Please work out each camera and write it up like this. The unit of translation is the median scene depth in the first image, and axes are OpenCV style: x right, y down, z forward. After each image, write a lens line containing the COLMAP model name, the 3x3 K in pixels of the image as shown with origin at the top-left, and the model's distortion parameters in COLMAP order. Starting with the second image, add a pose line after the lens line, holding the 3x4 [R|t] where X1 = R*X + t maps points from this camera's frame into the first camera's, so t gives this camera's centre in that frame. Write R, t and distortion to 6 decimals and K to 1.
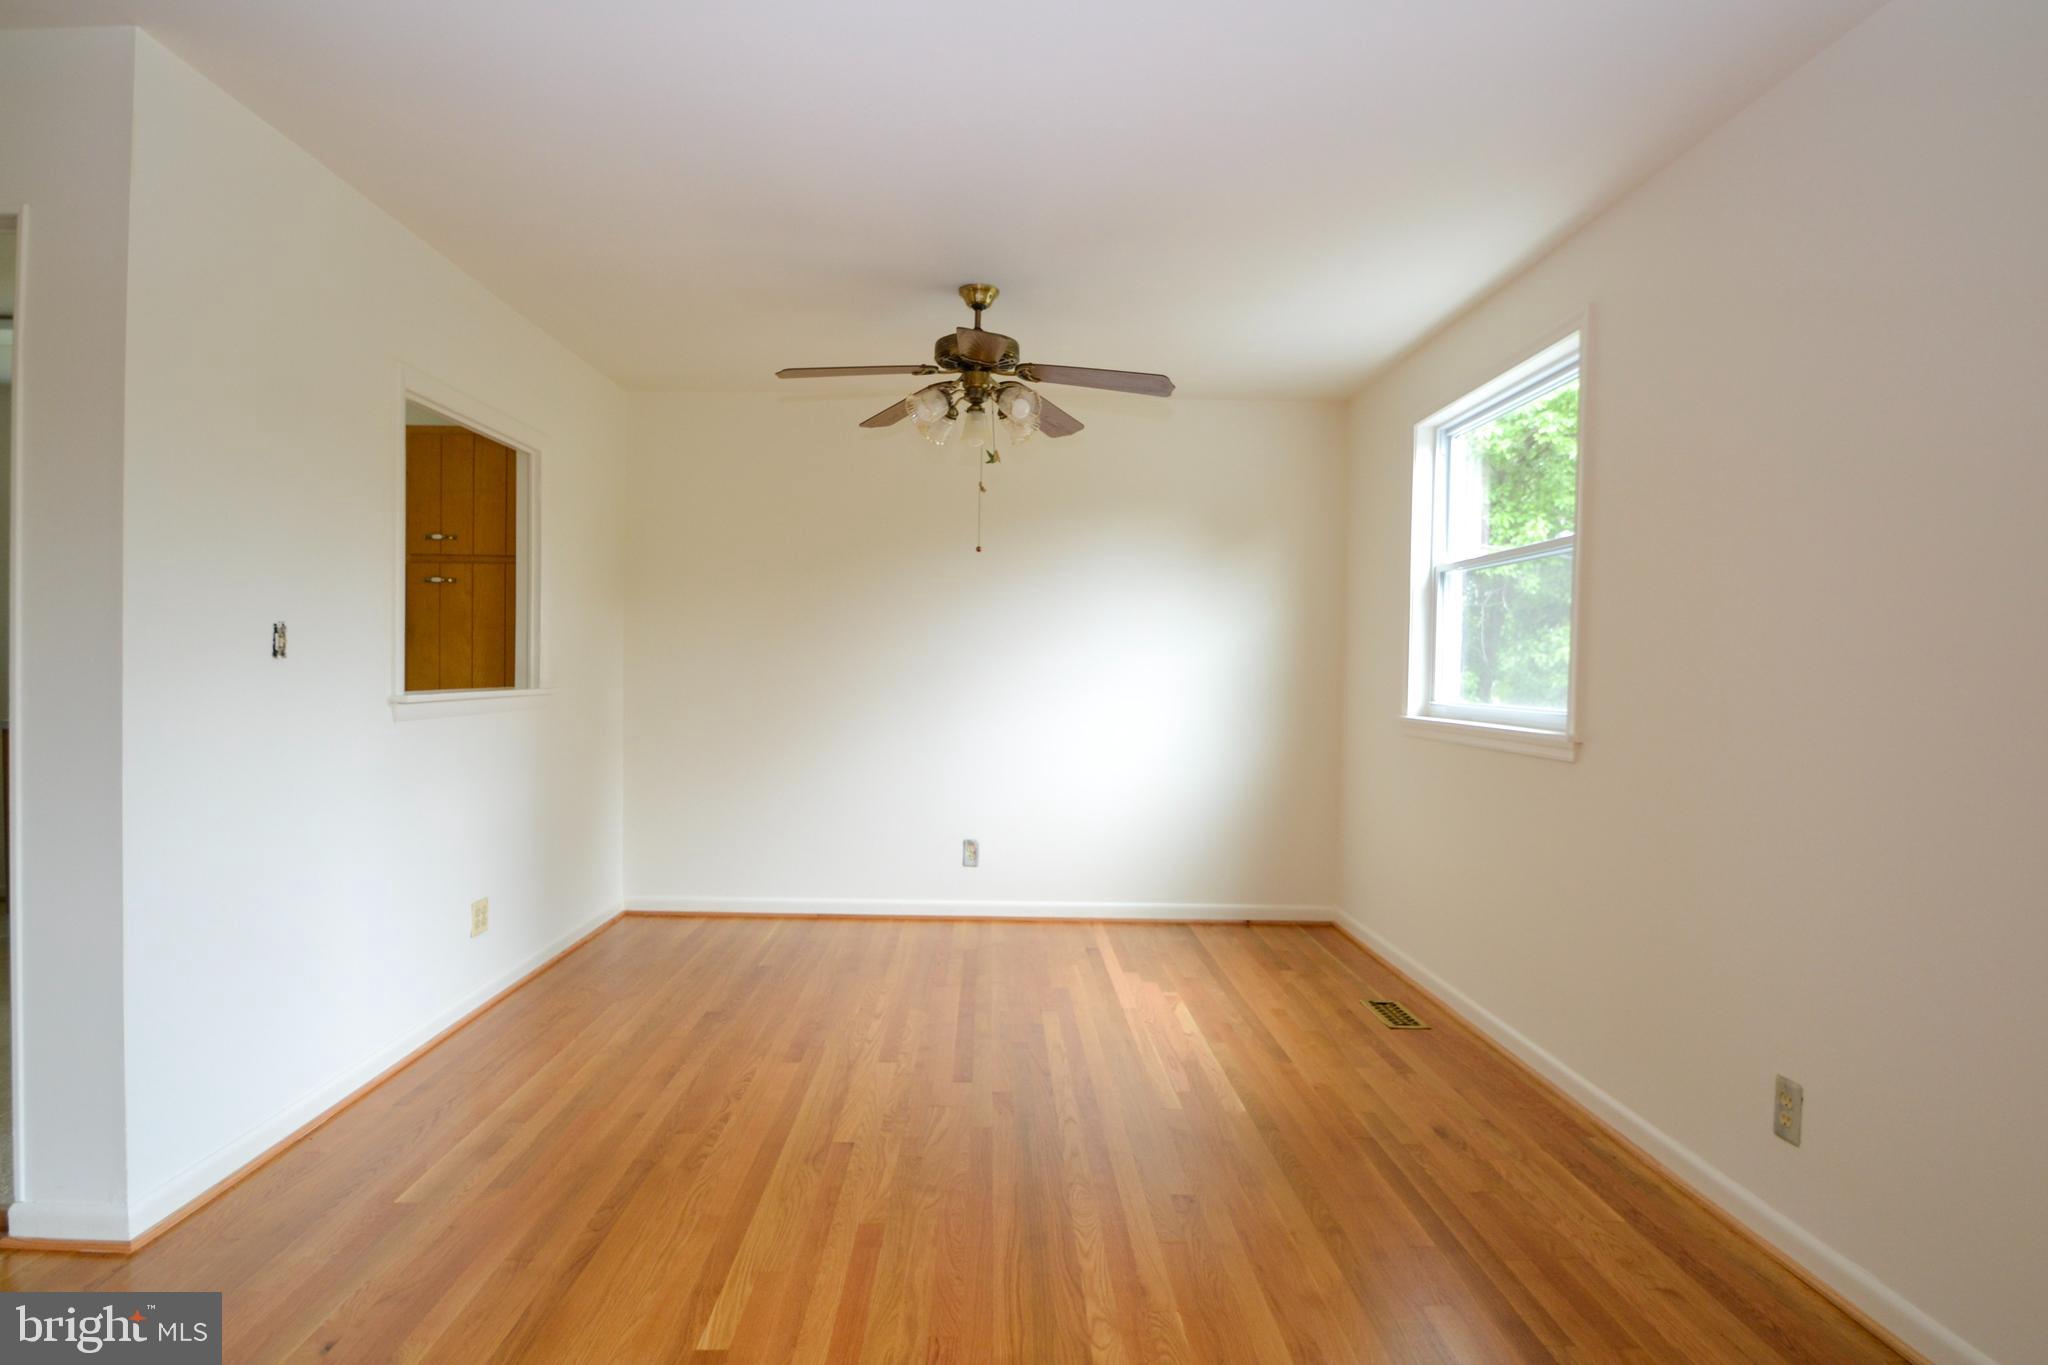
lens RADIAL K [[1037.0, 0, 1011.9], [0, 1037.0, 700.4], [0, 0, 1]] dist [-0.001548, -0.000336]
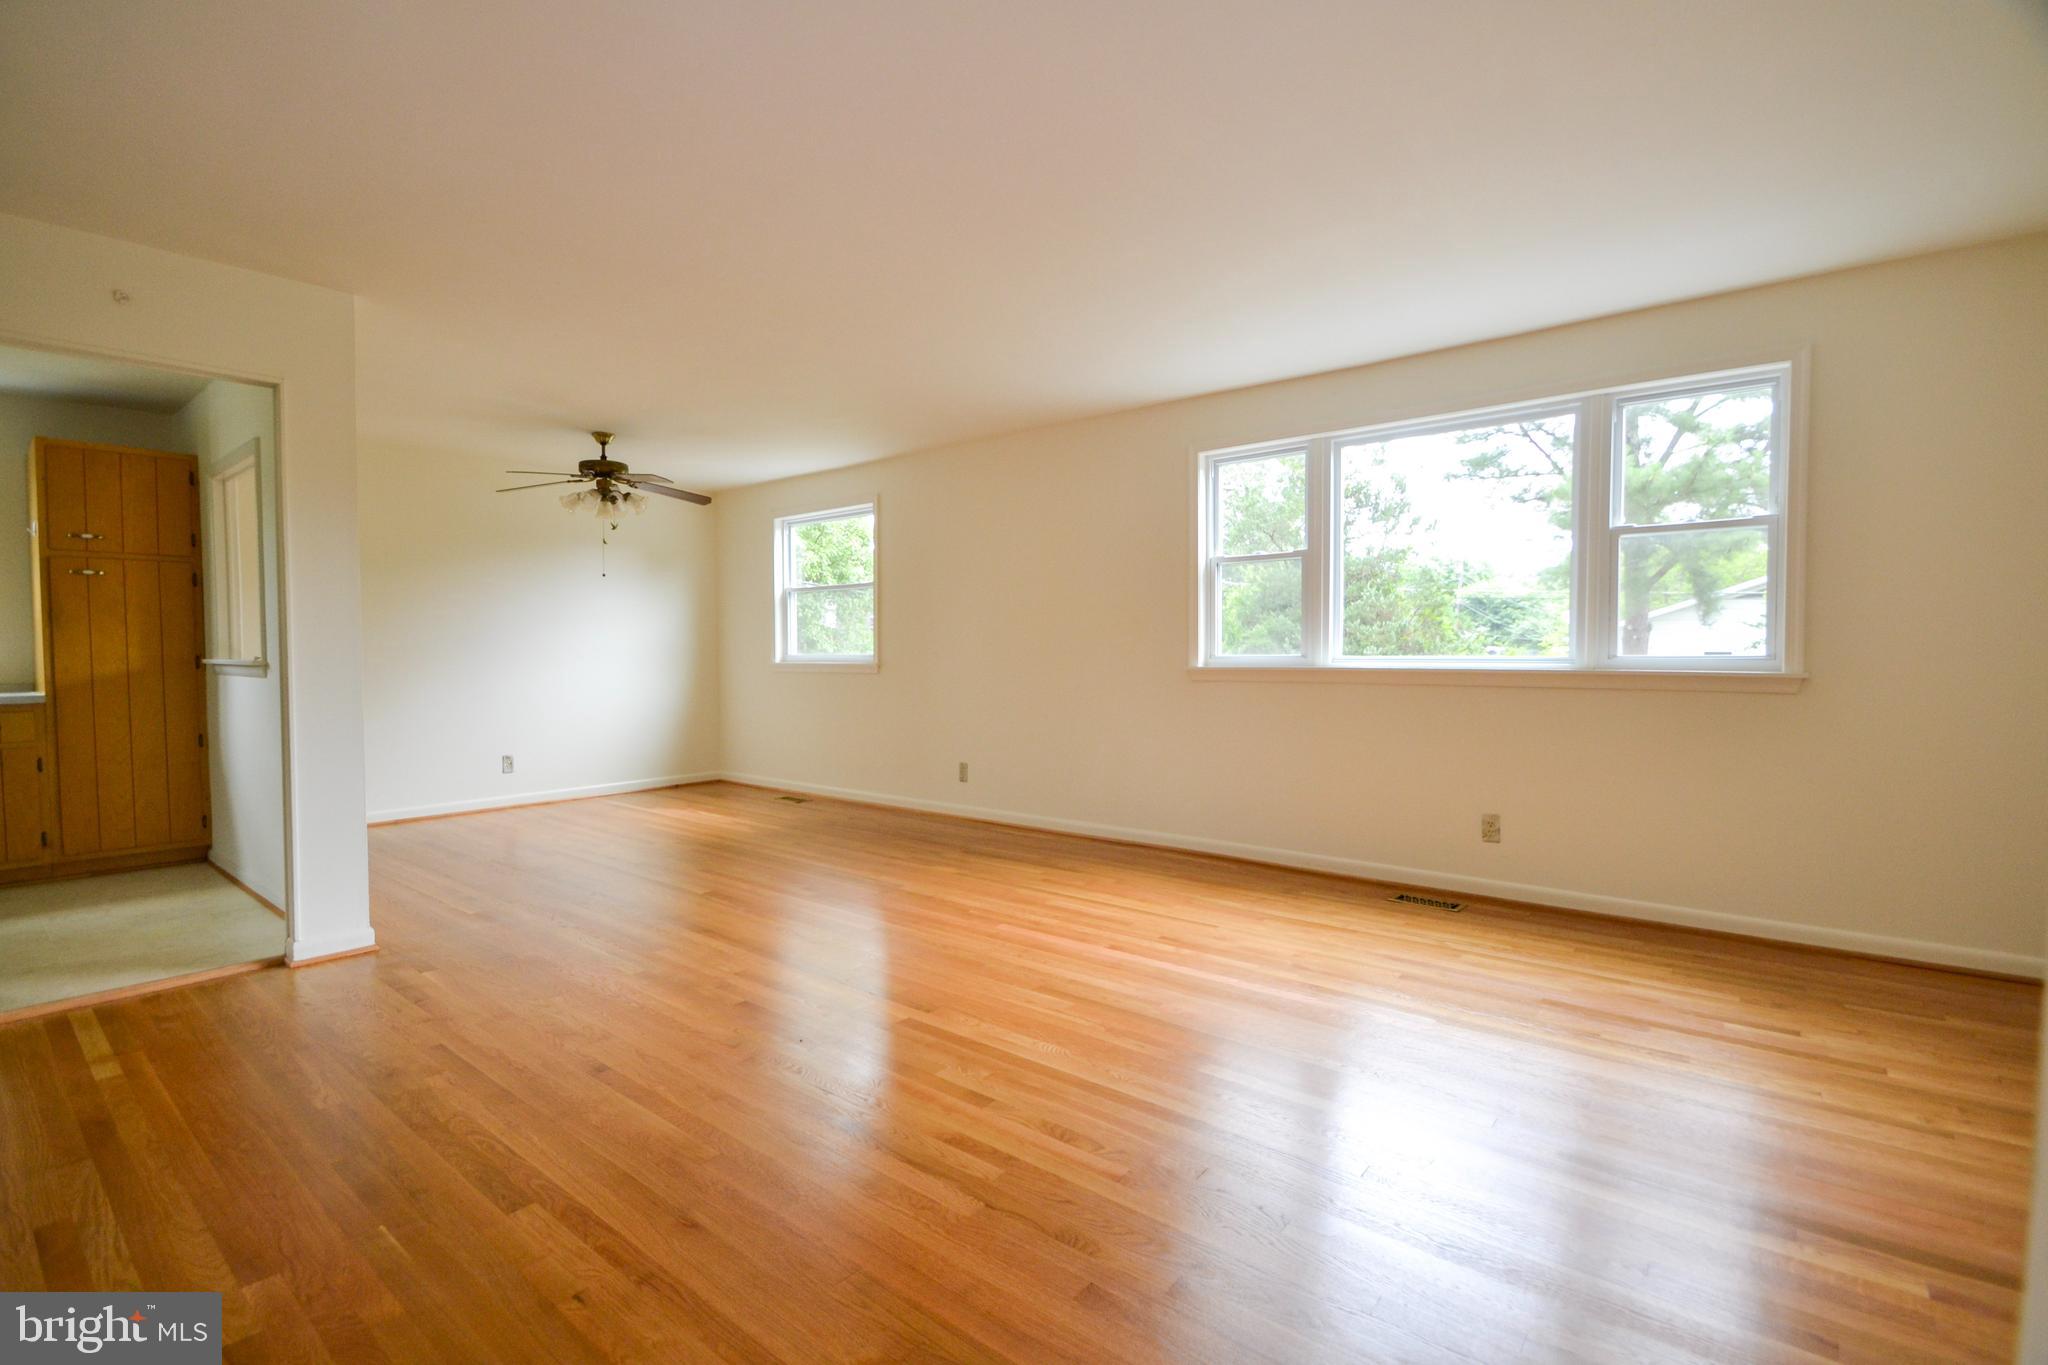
lens RADIAL K [[943.3, 0, 972.4], [0, 943.3, 684.9], [0, 0, 1]] dist [-0.008799, -0.001397]
pose [[0.655631, -0.046537, 0.753646, -0.765092], [0.039129, 0.998852, 0.027638, 0.024505], [-0.754067, 0.011369, 0.656699, -0.507105]]
